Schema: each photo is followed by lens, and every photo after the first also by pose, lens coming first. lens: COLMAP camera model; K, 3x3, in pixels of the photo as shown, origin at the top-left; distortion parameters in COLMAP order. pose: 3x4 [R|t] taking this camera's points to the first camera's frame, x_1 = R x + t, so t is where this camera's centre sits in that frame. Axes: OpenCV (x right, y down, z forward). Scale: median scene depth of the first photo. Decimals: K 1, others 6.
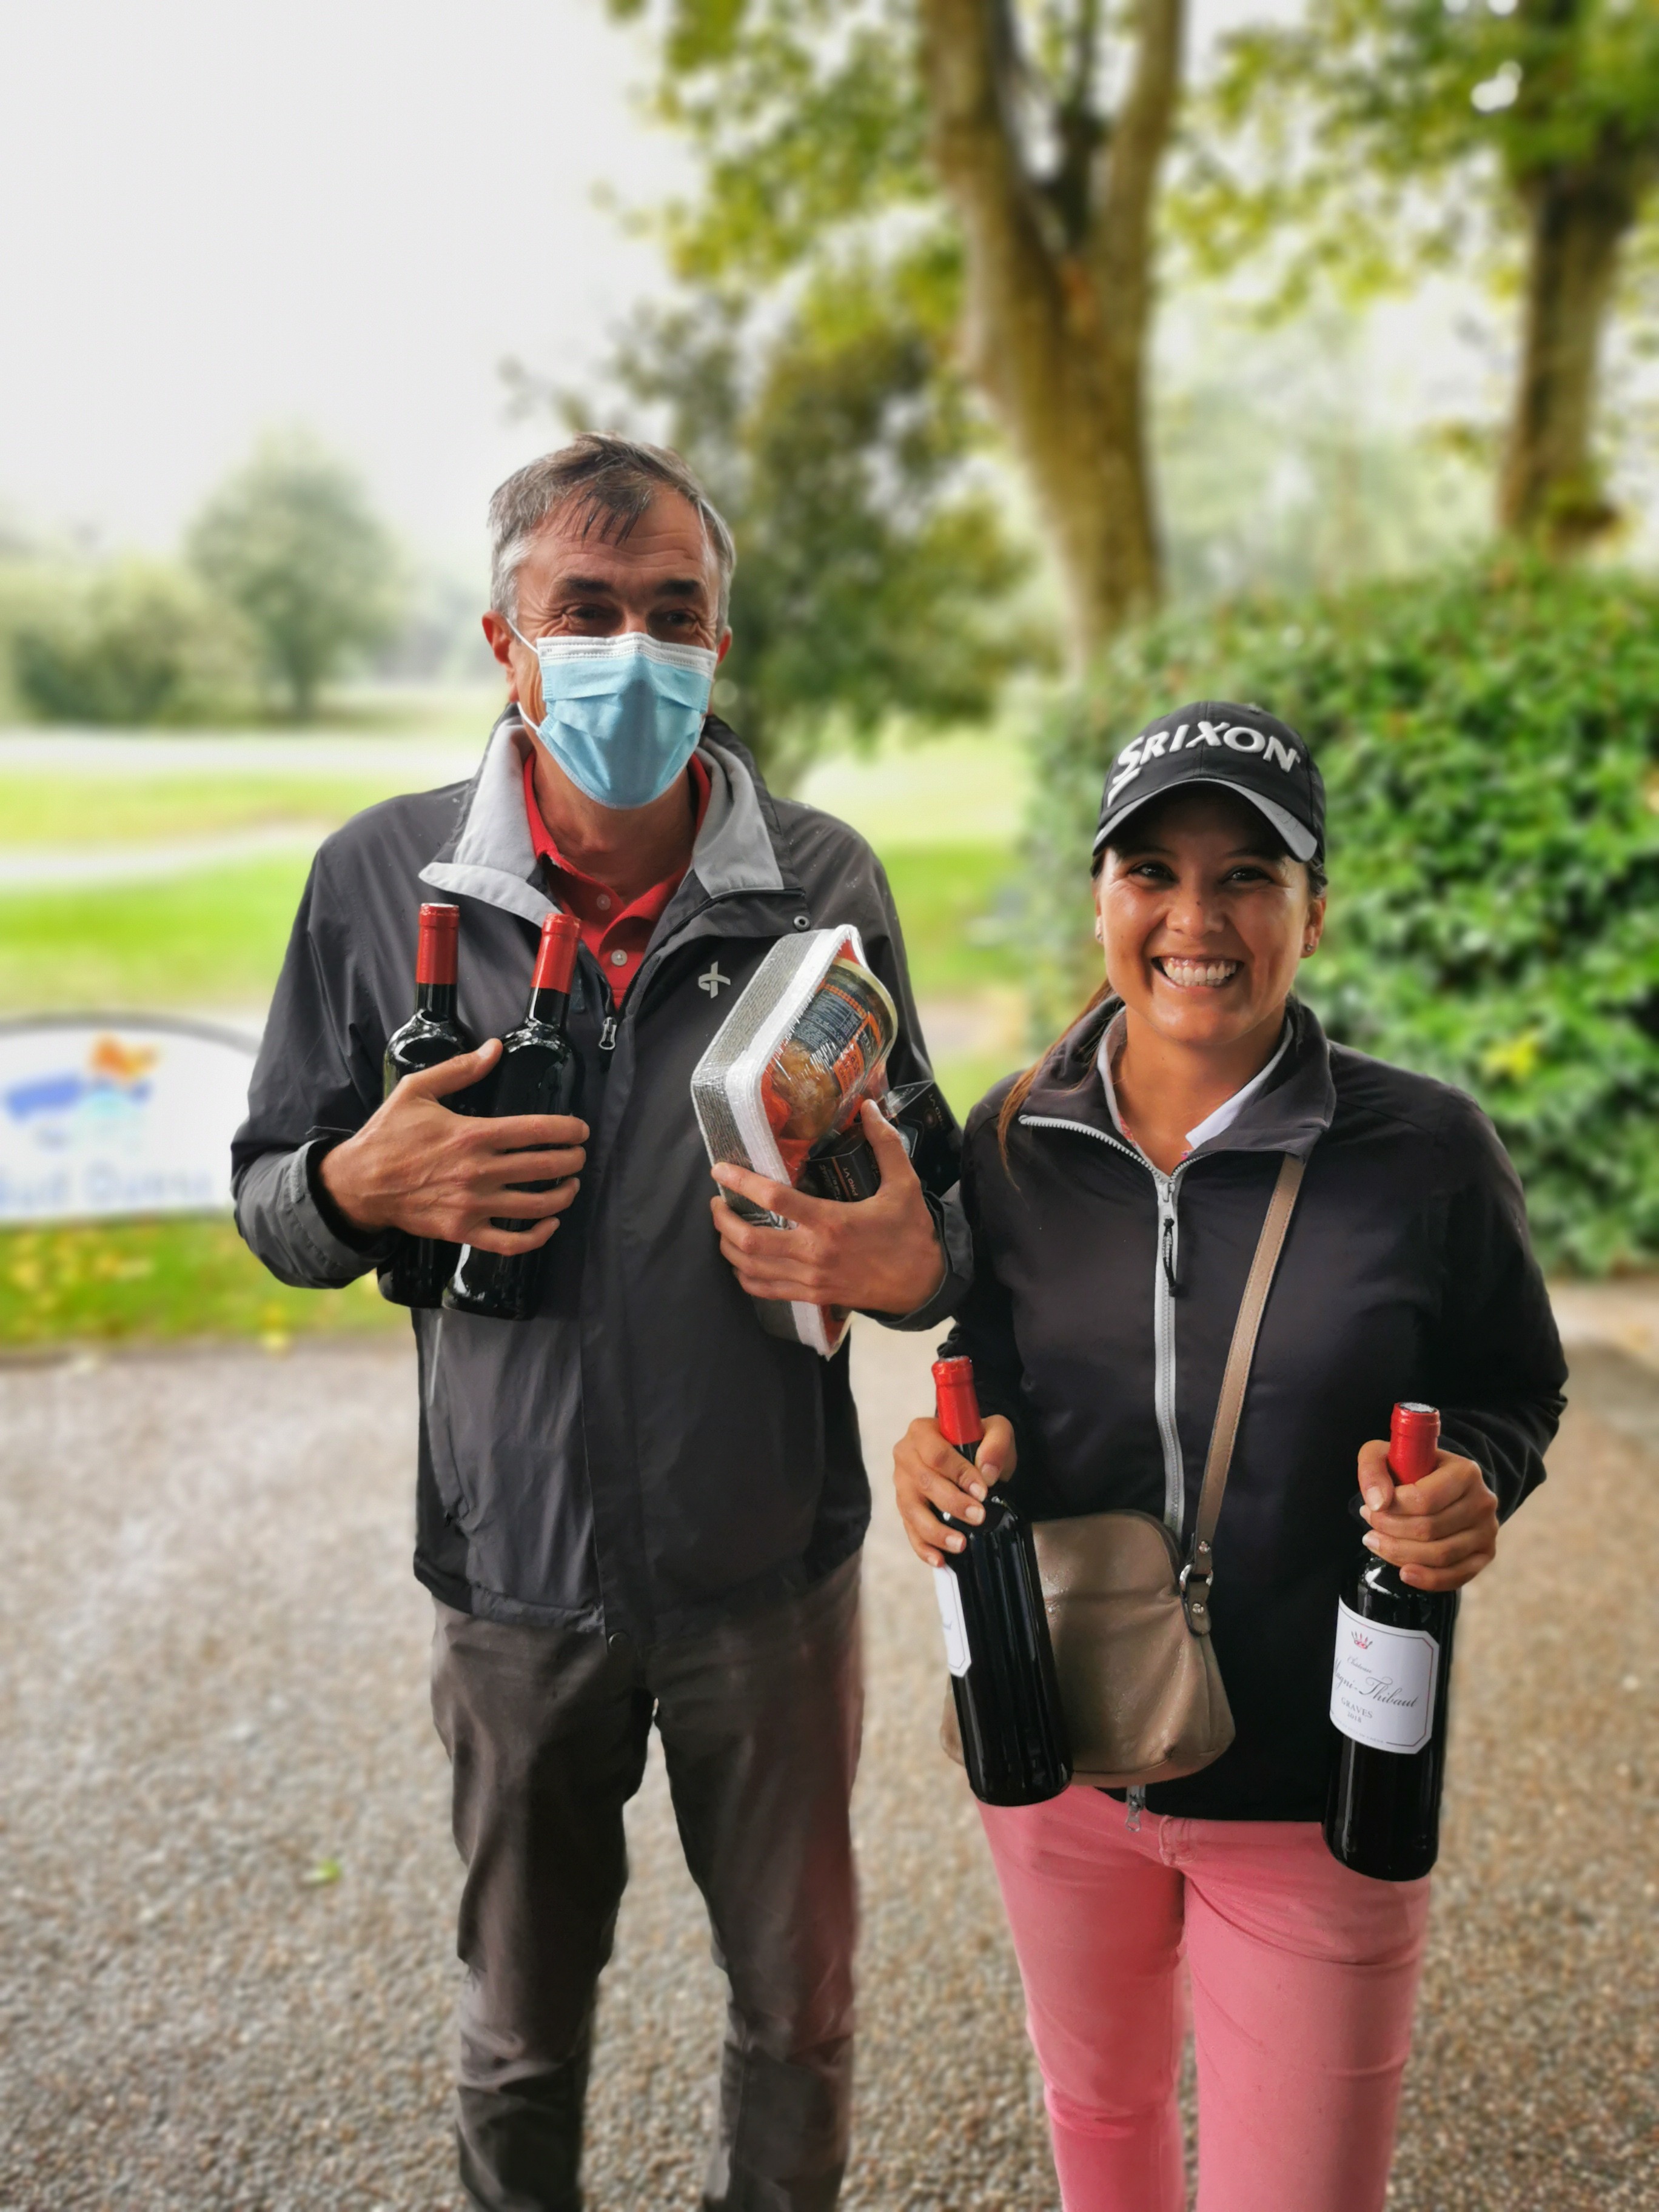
lens RADIAL K [[1676.6, 0, 826.9], [0, 1676.6, 1109.5], [0, 0, 1]] dist [0.018042, -0.000619]
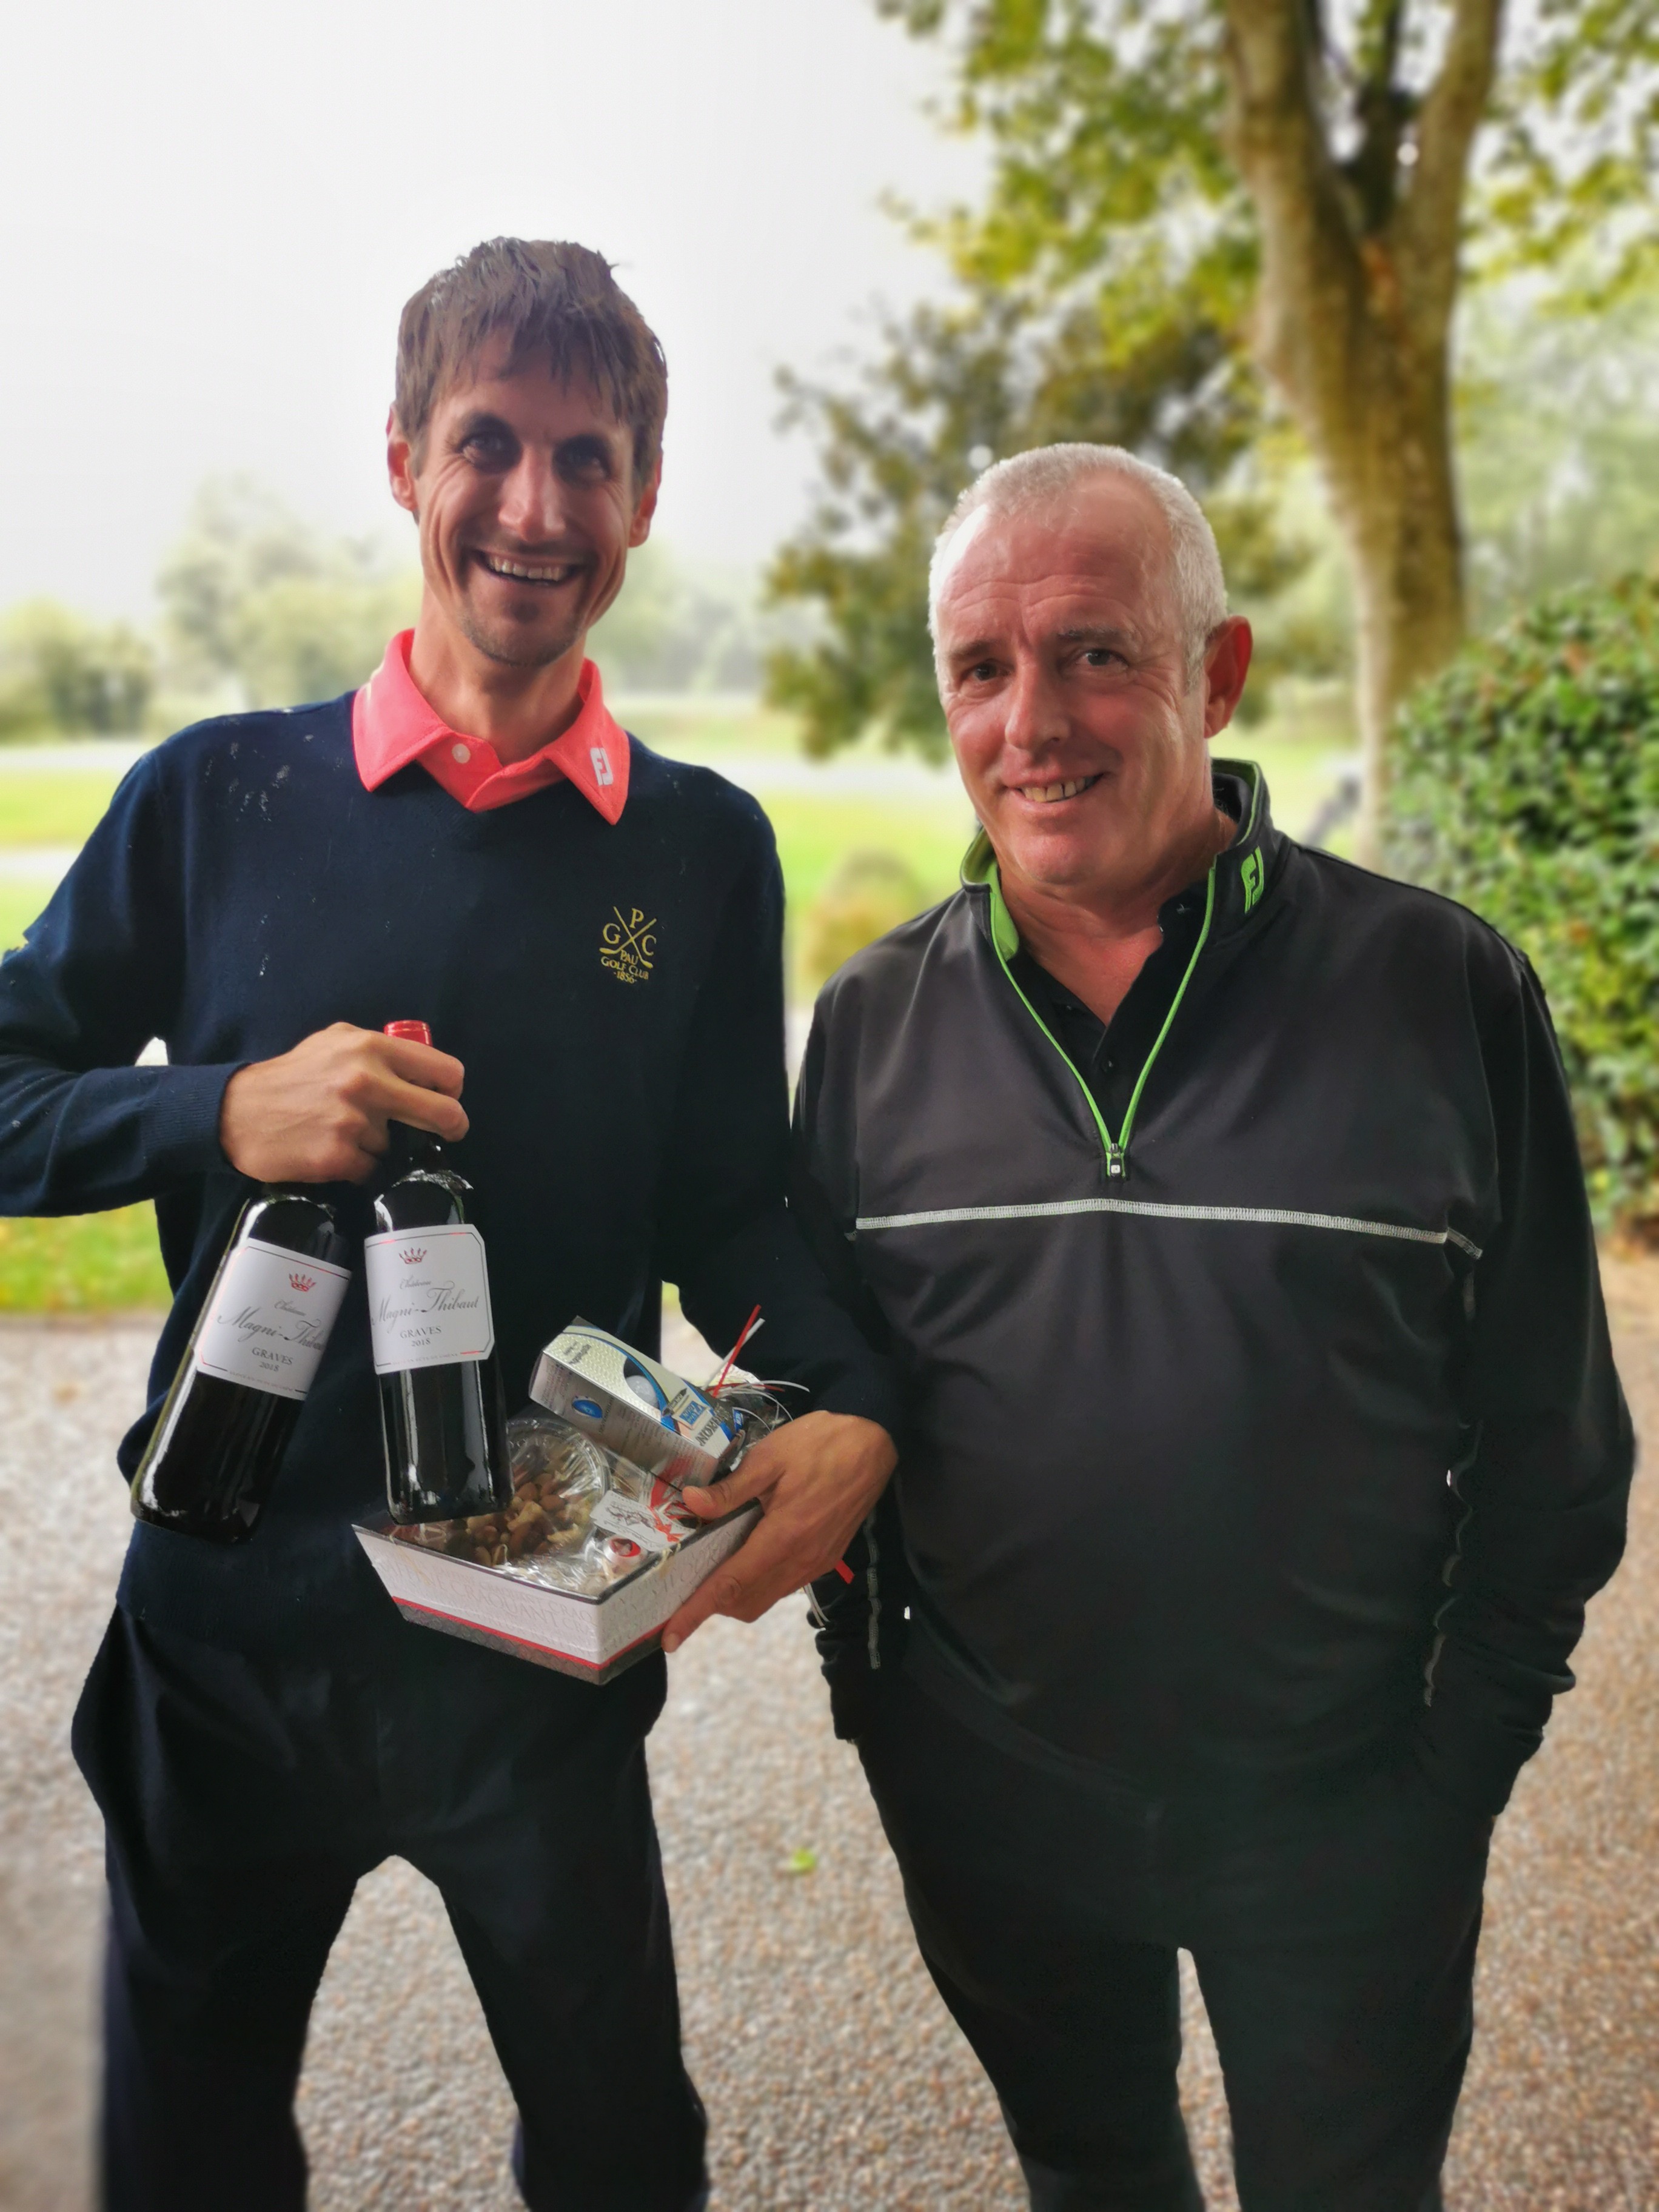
lens RADIAL K [[1676.6, 0, 839.1], [0, 1676.6, 1106.8], [0, 0, 1]] dist [0.018042, -0.000619]
pose [[0.991330, 0.026140, -0.128772, -0.170721], [-0.026964, 0.999626, -0.004662, 0.025509], [0.128602, 0.008094, 0.991663, 0.046697]]
